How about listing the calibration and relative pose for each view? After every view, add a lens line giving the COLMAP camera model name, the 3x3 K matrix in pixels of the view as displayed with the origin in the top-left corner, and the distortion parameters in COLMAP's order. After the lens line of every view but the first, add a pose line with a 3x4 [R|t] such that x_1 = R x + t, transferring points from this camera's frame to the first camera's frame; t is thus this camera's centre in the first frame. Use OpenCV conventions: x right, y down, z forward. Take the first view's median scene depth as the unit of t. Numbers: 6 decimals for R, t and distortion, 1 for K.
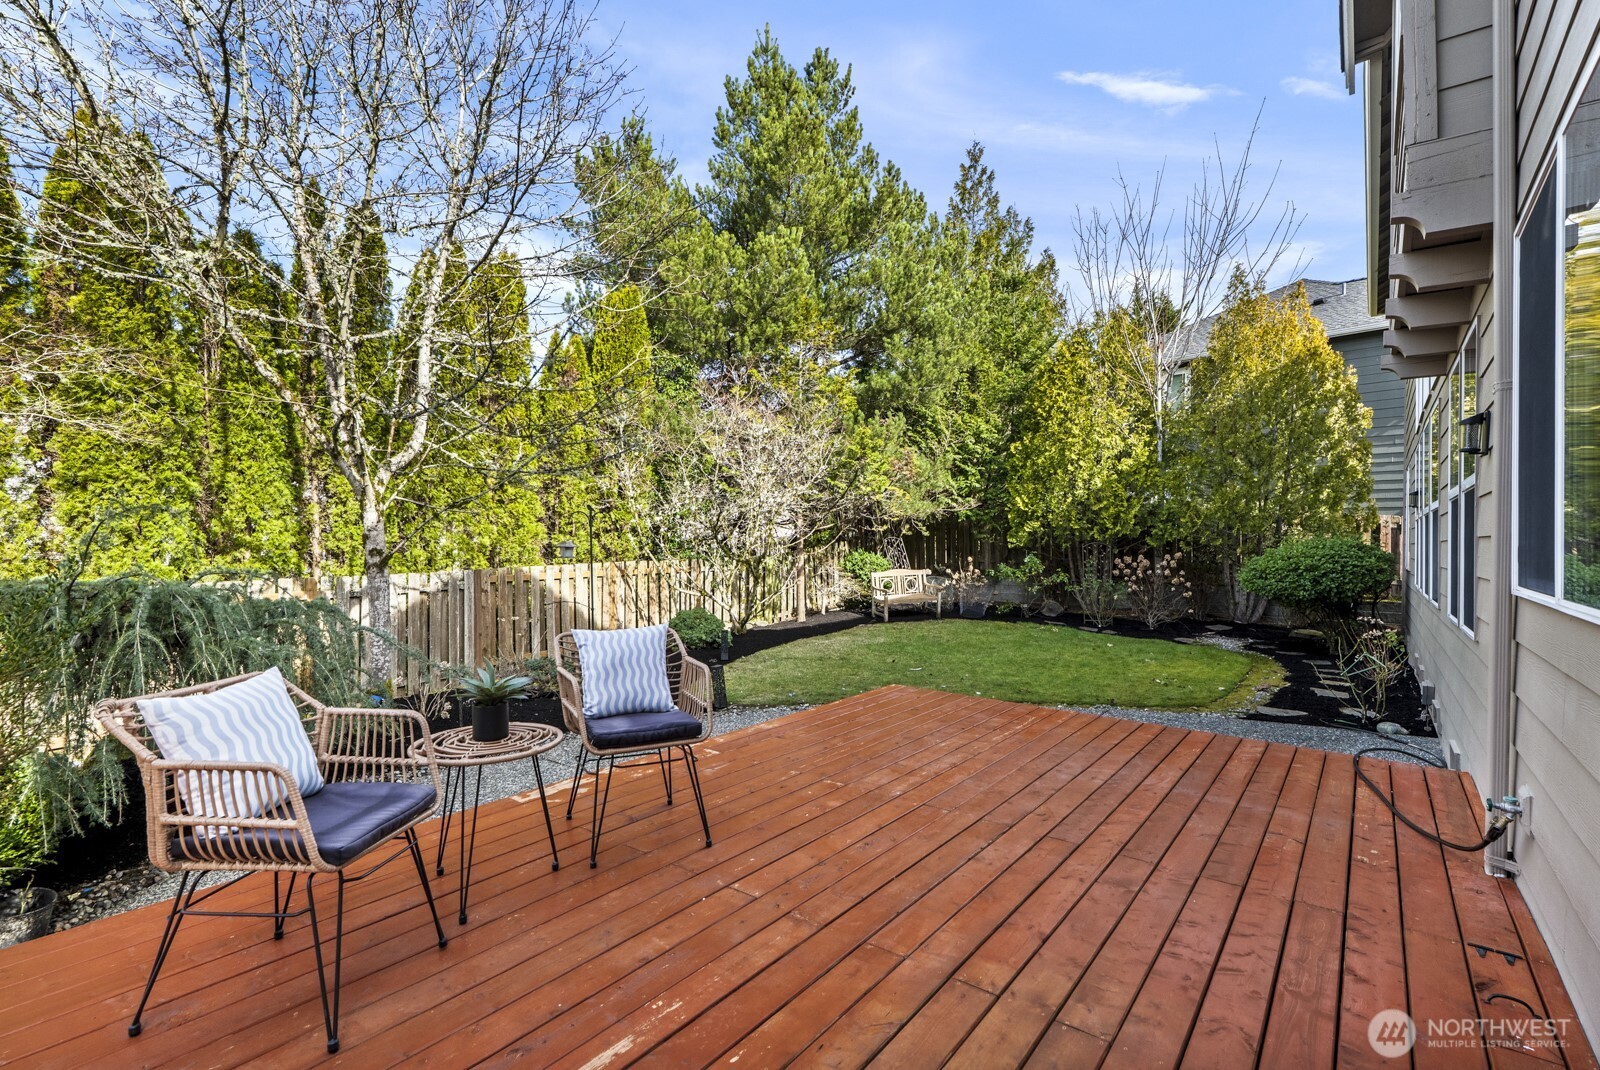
lens RADIAL K [[742.6, 0, 800.7], [0, 742.6, 535.3], [0, 0, 1]] dist [0.003324, -0.000239]
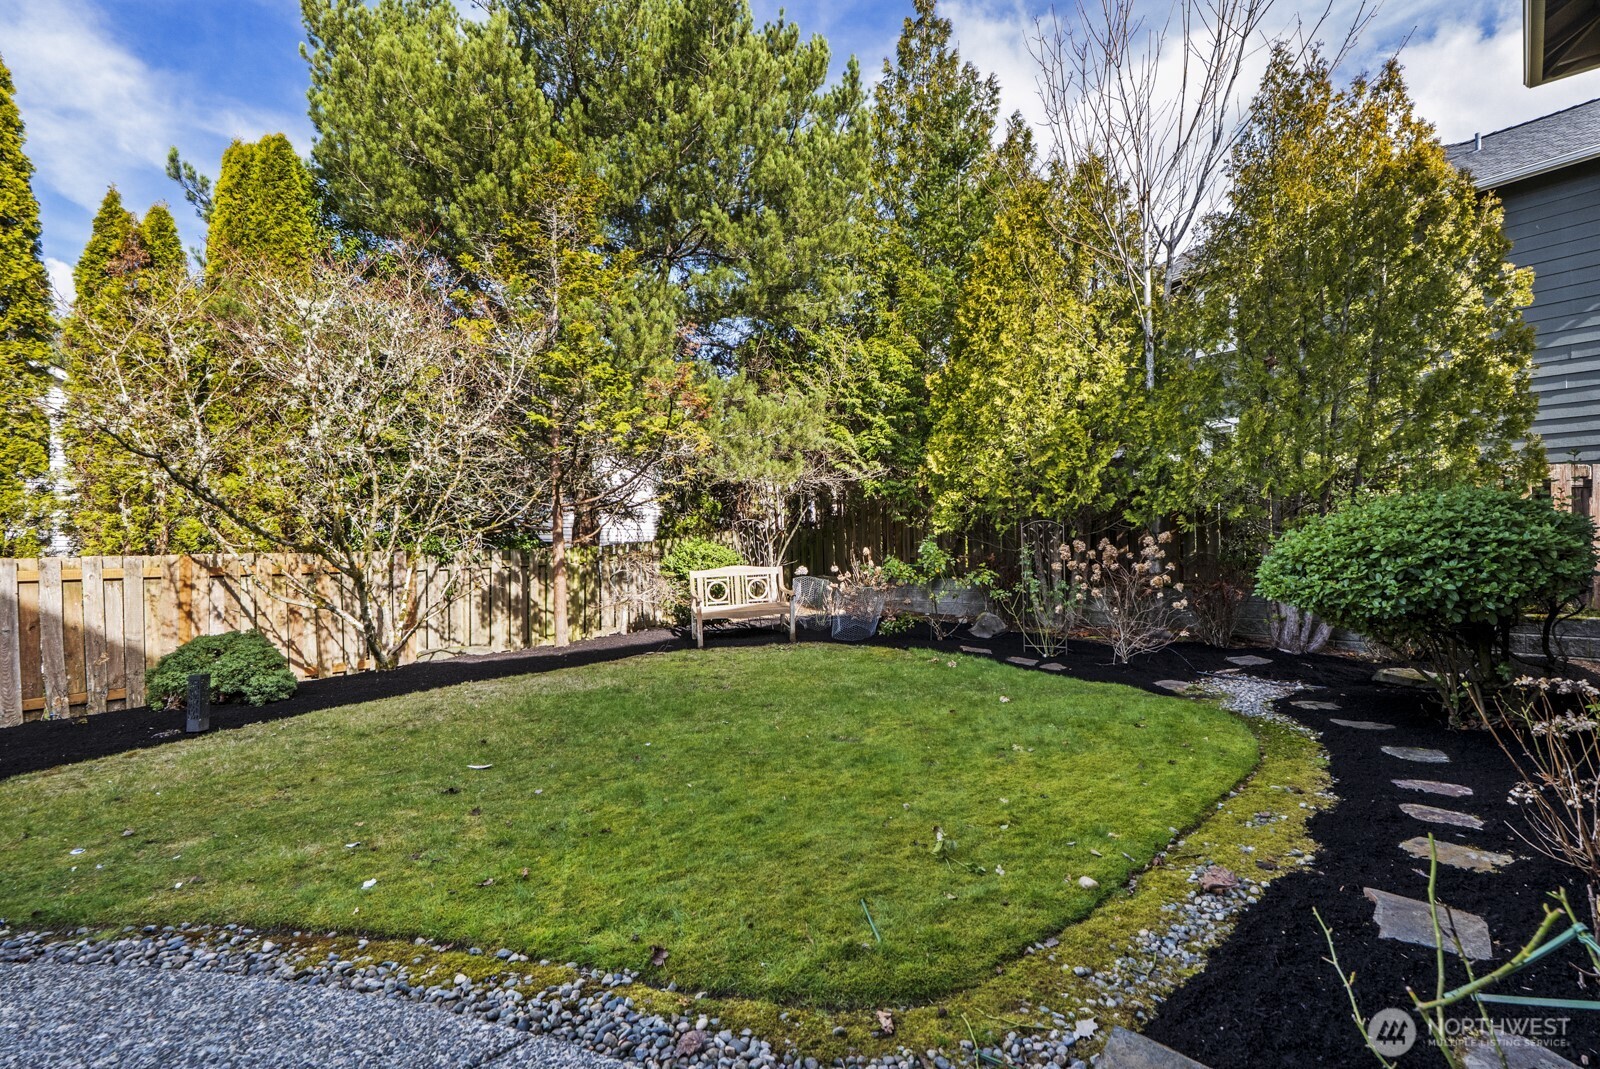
lens RADIAL K [[742.6, 0, 799.1], [0, 742.6, 542.4], [0, 0, 1]] dist [0.003324, -0.000239]
pose [[0.993404, -0.010651, -0.114167, 0.264383], [0.010691, 0.999943, -0.000270, 0.025889], [0.114163, -0.000952, 0.993462, 0.357265]]
